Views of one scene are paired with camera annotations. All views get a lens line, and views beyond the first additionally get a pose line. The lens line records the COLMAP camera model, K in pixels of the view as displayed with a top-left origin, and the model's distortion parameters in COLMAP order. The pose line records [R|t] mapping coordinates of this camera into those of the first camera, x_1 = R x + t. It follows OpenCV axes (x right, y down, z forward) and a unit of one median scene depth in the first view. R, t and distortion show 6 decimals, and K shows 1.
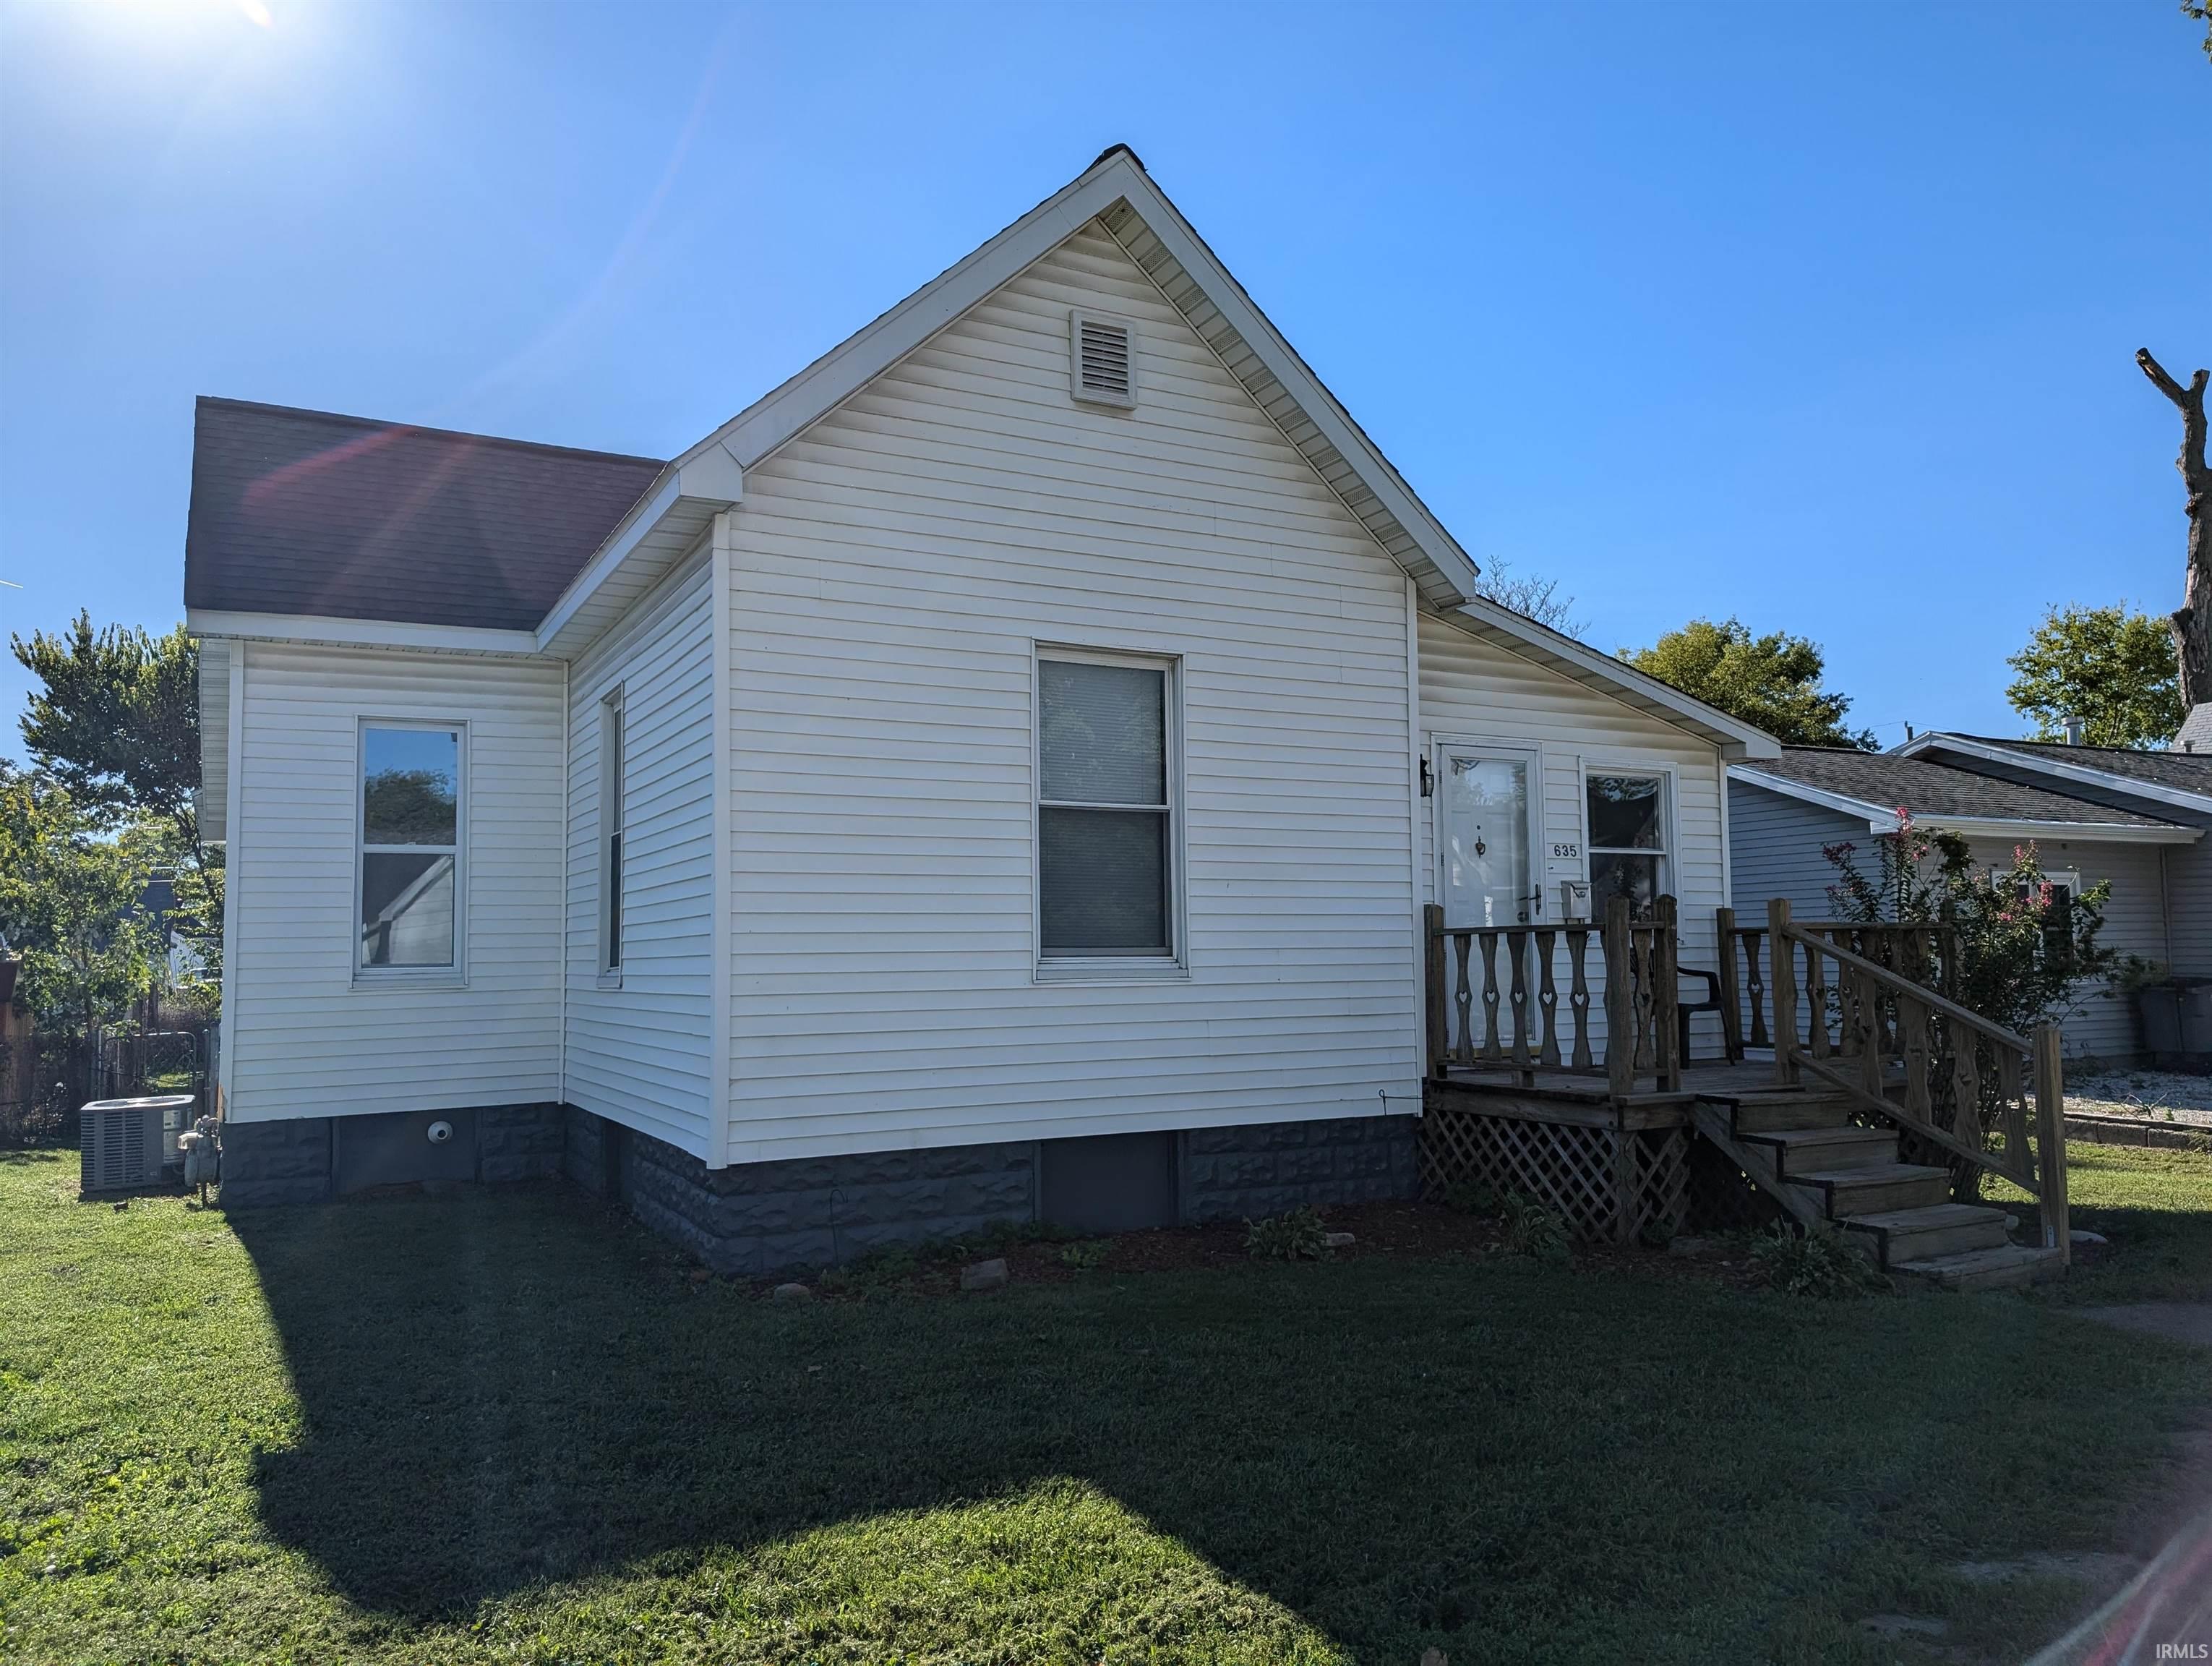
lens RADIAL K [[1622.2, 0, 1106.0], [0, 1622.2, 833.0], [0, 0, 1]] dist [0.001747, -0.004598]
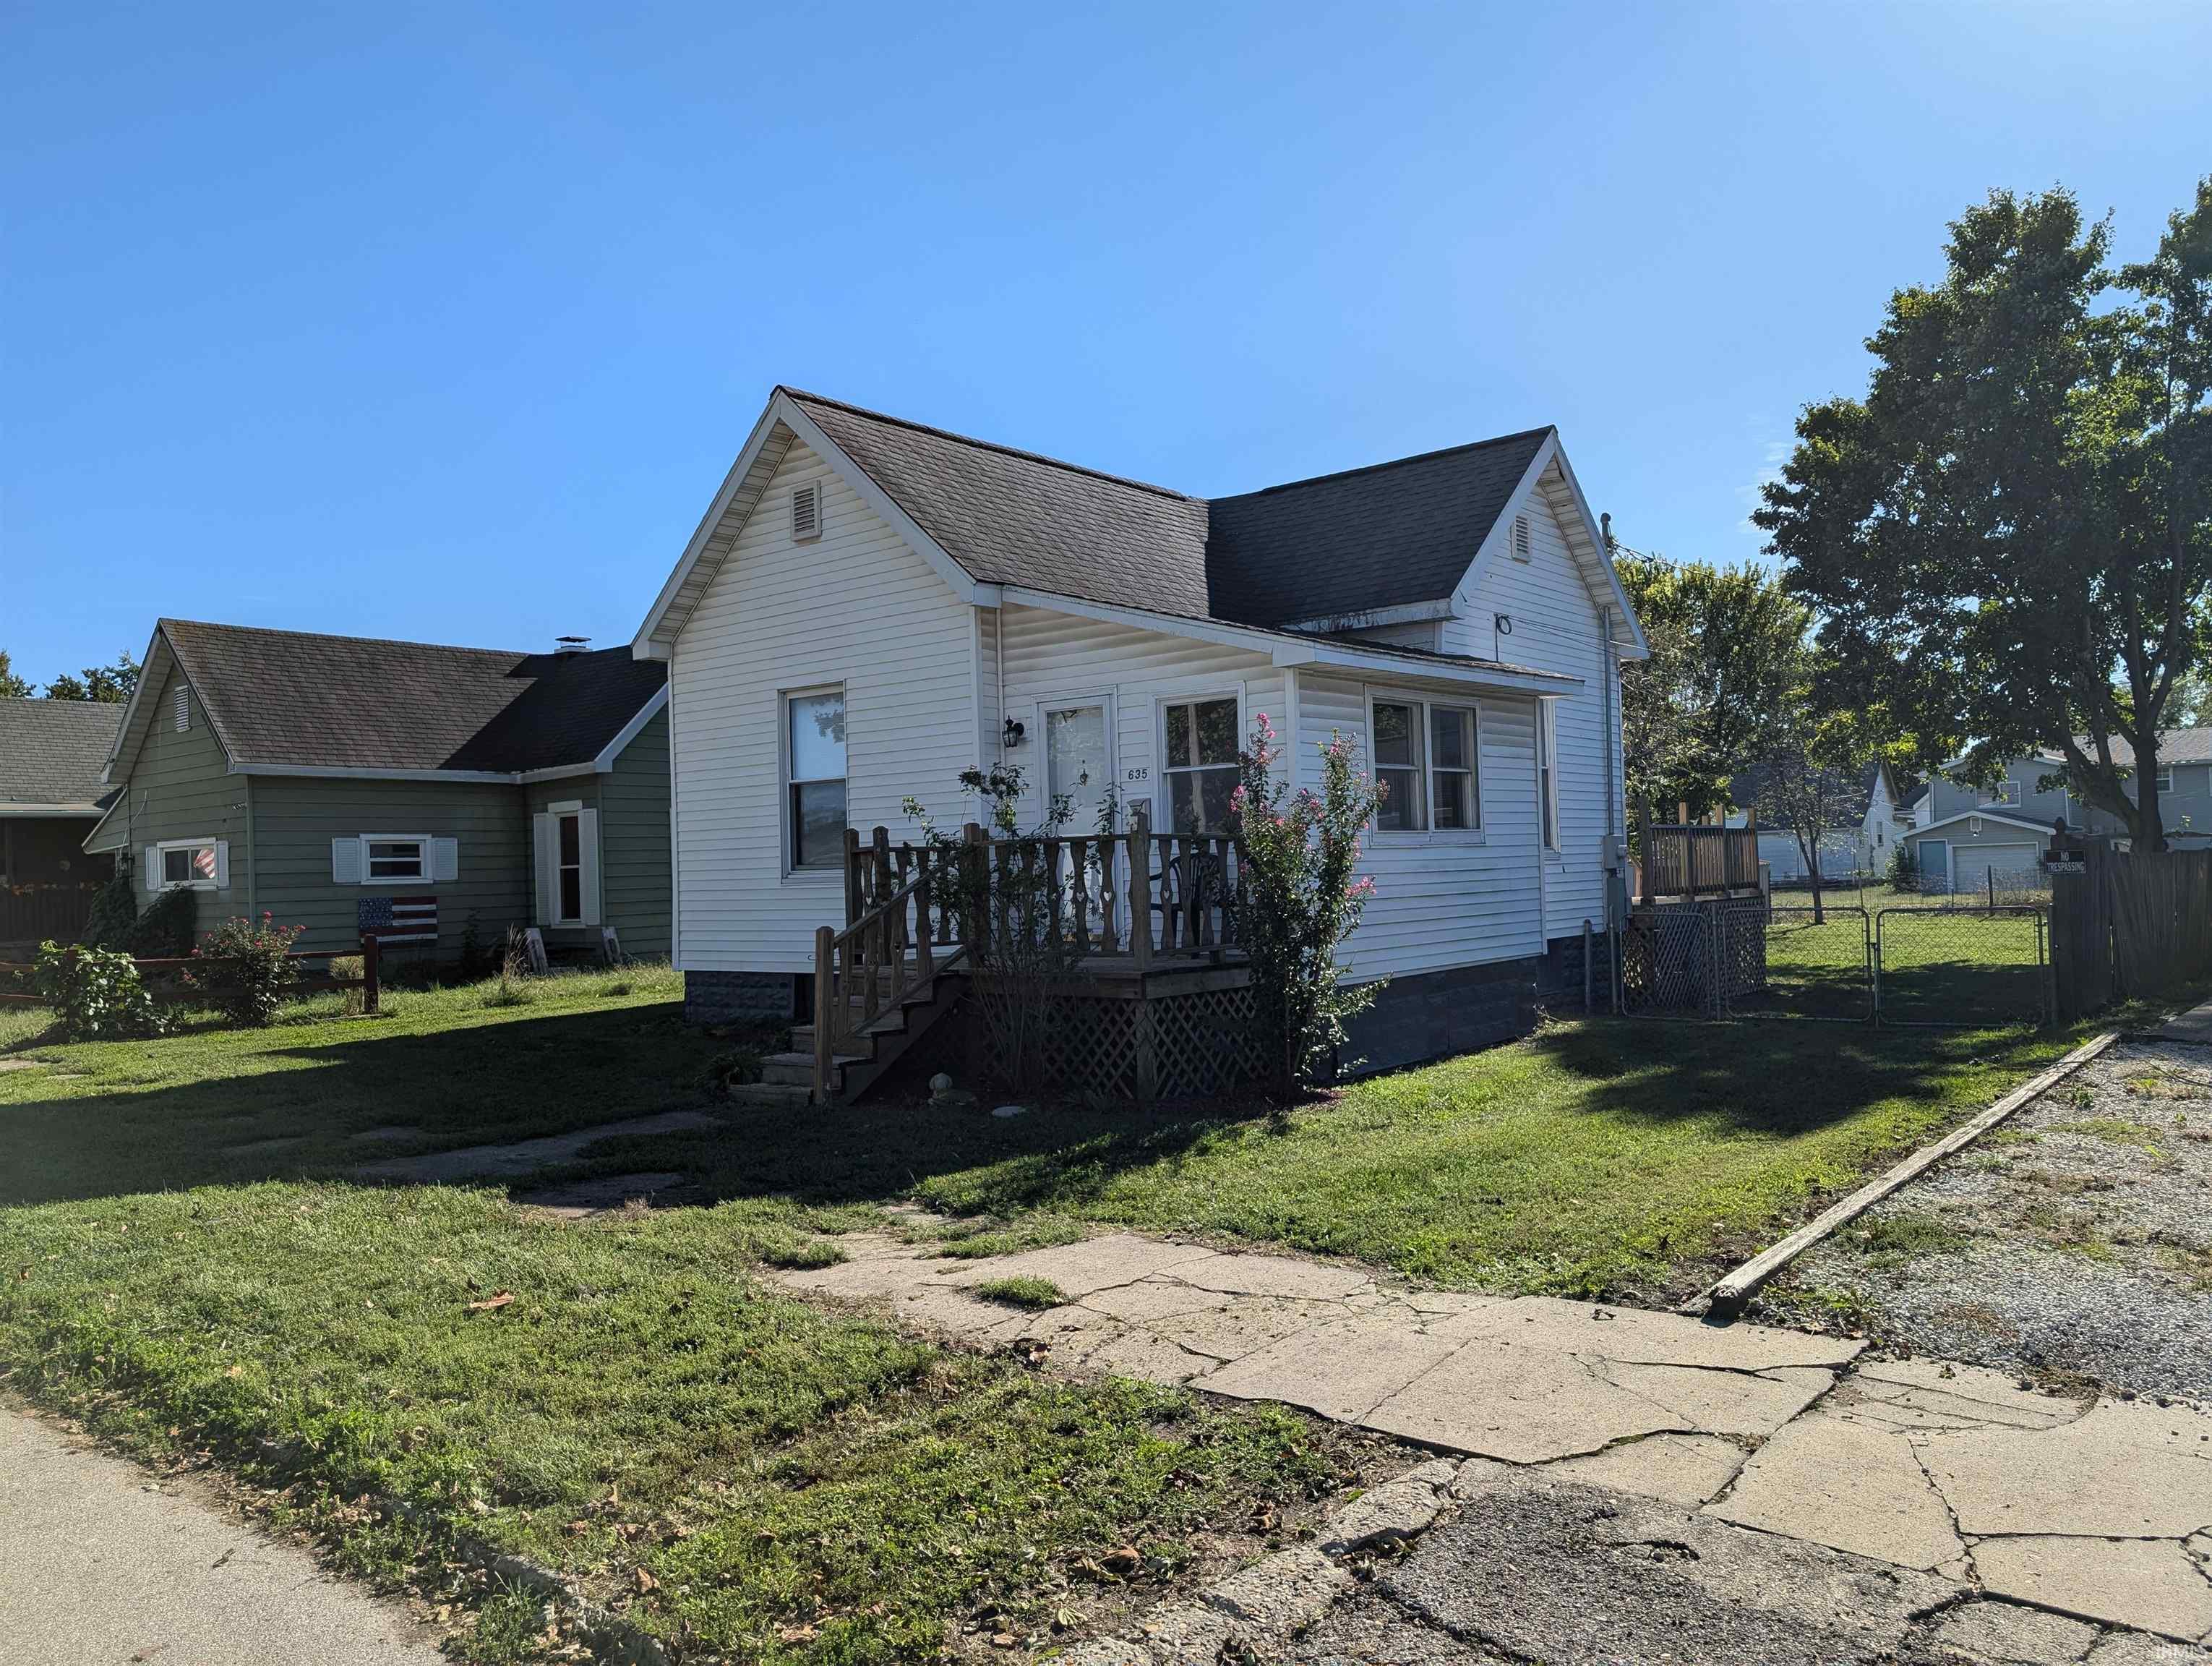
lens RADIAL K [[1622.2, 0, 1106.0], [0, 1622.2, 833.0], [0, 0, 1]] dist [0.001747, -0.004598]
pose [[0.369407, -0.013118, -0.929175, 1.669305], [0.107354, 0.993808, 0.028650, 0.020897], [0.923046, -0.110334, 0.368527, 0.645479]]
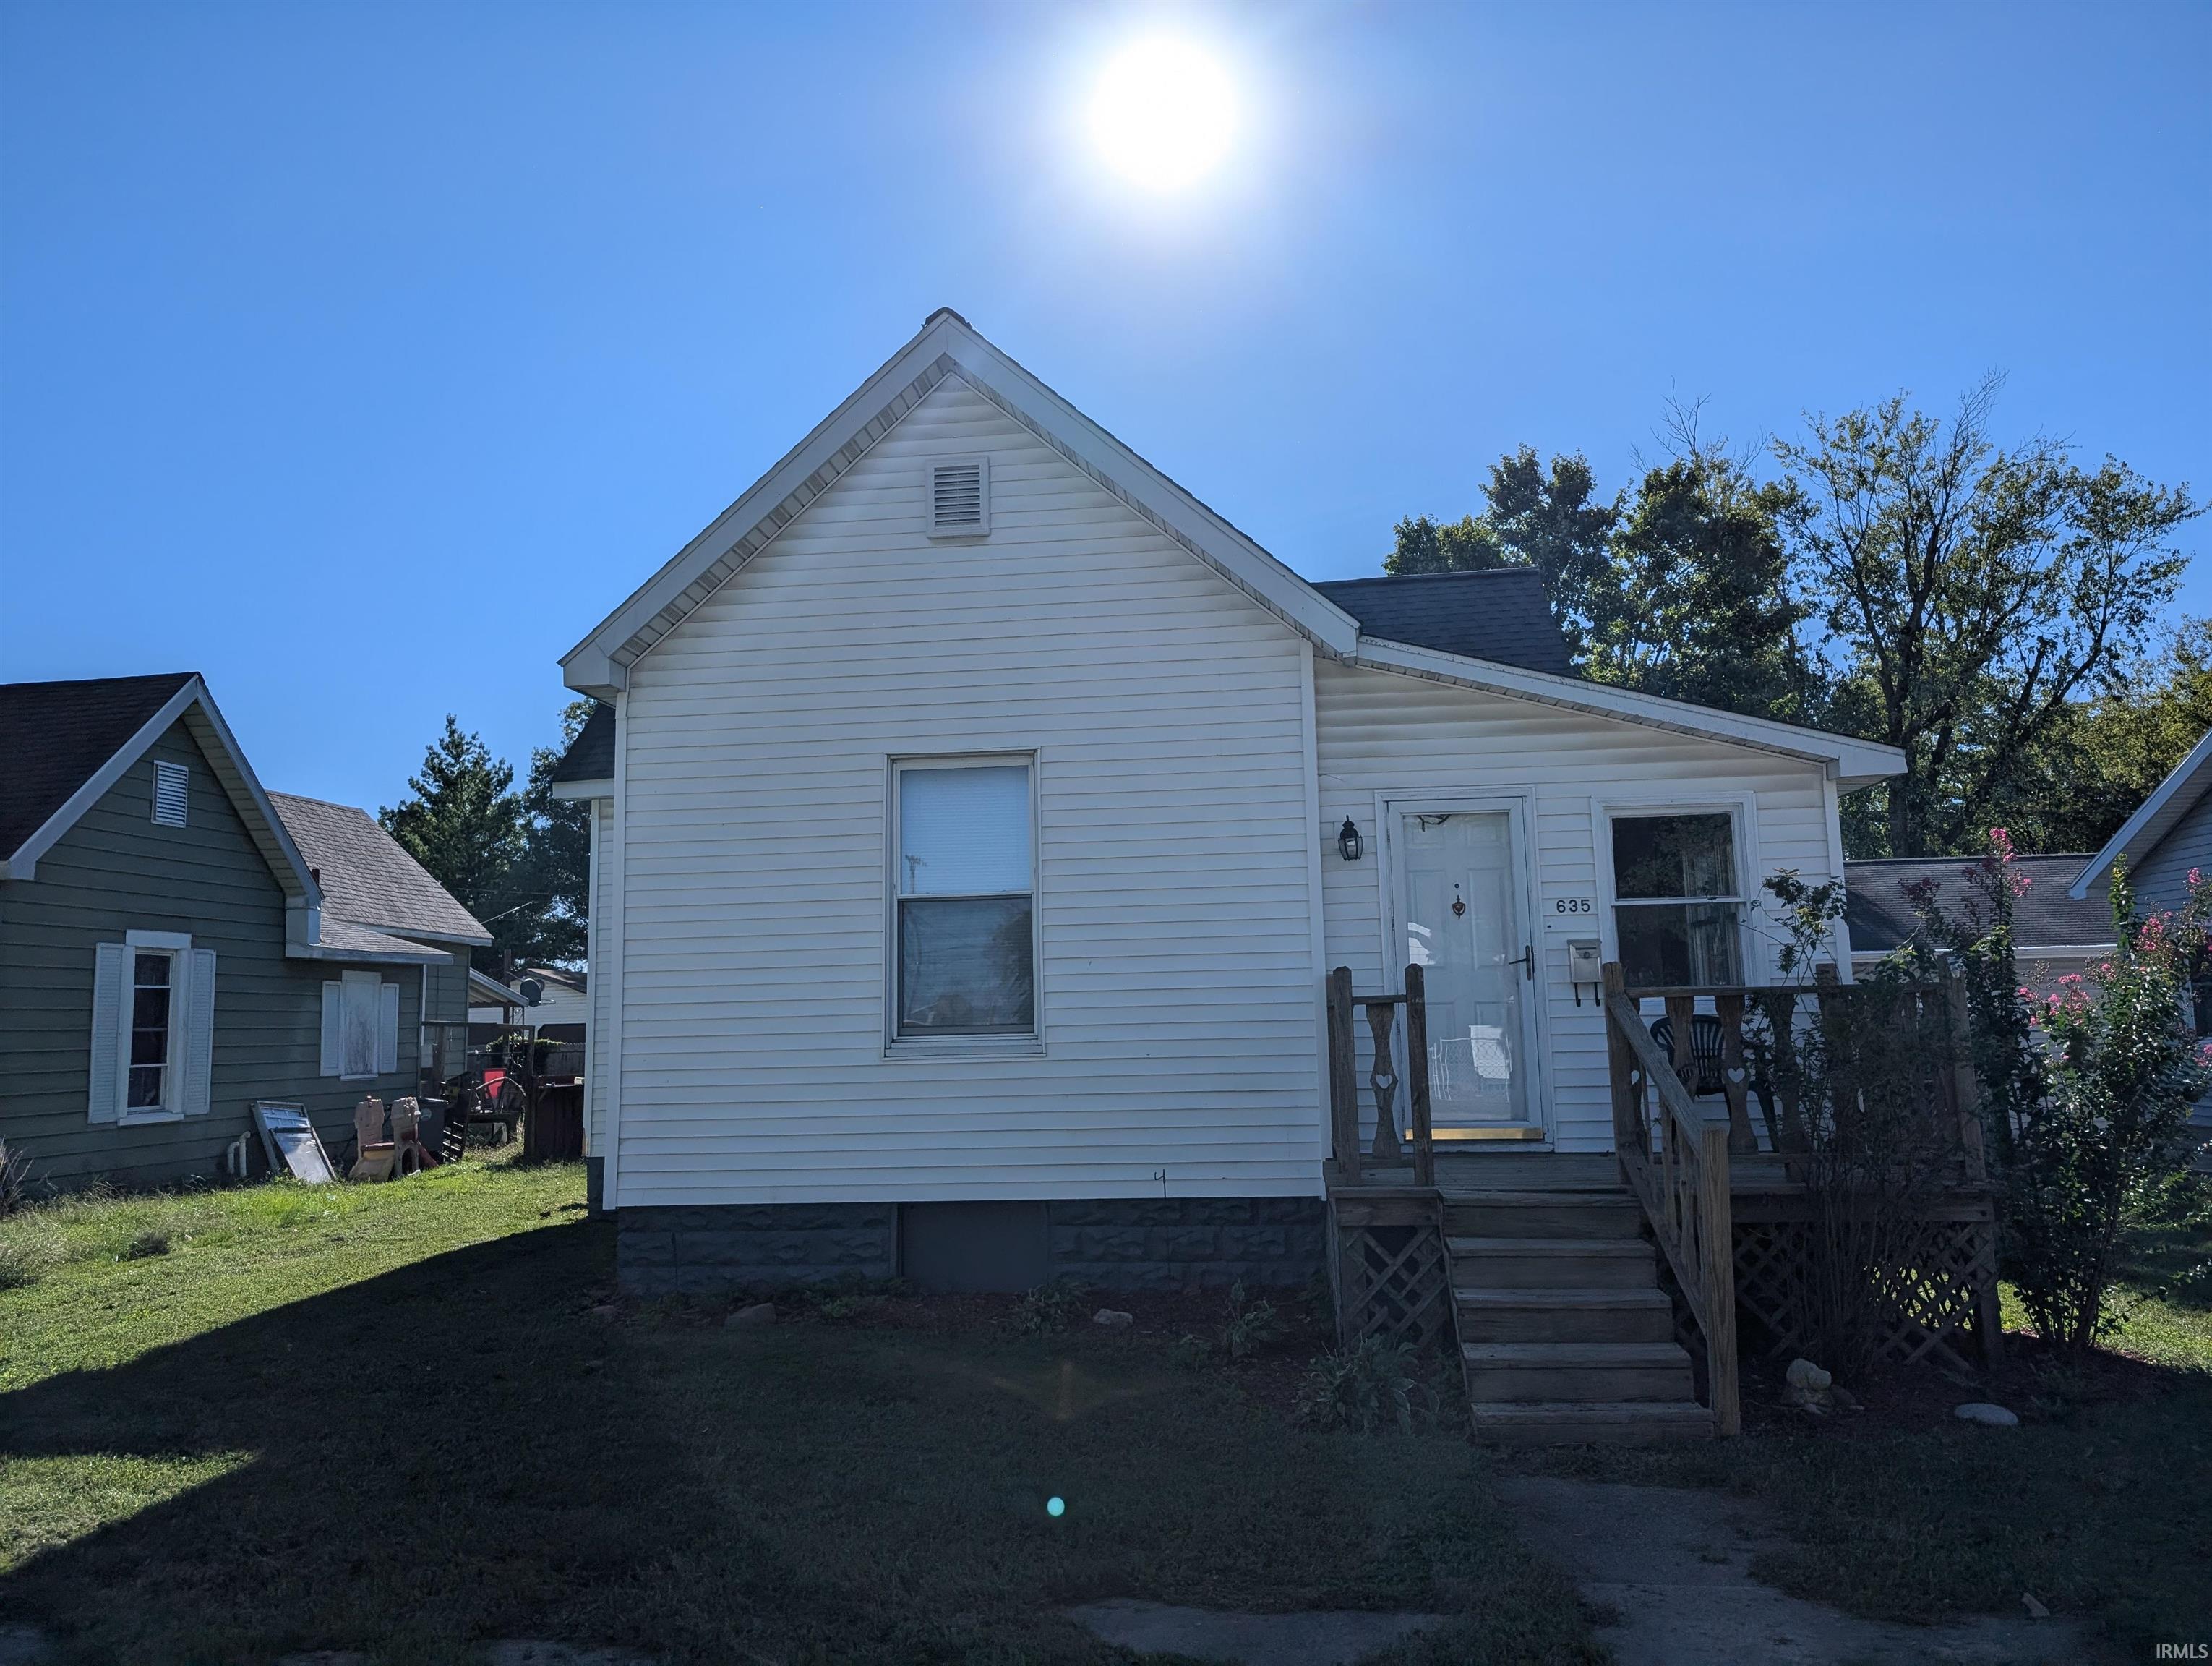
lens RADIAL K [[1648.7, 0, 1076.3], [0, 1648.7, 771.8], [0, 0, 1]] dist [0.003118, -0.000797]
pose [[0.814279, -0.095006, -0.572646, 0.705990], [0.060065, 0.995010, -0.079670, -0.007658], [0.577357, 0.030478, 0.815923, 0.127894]]
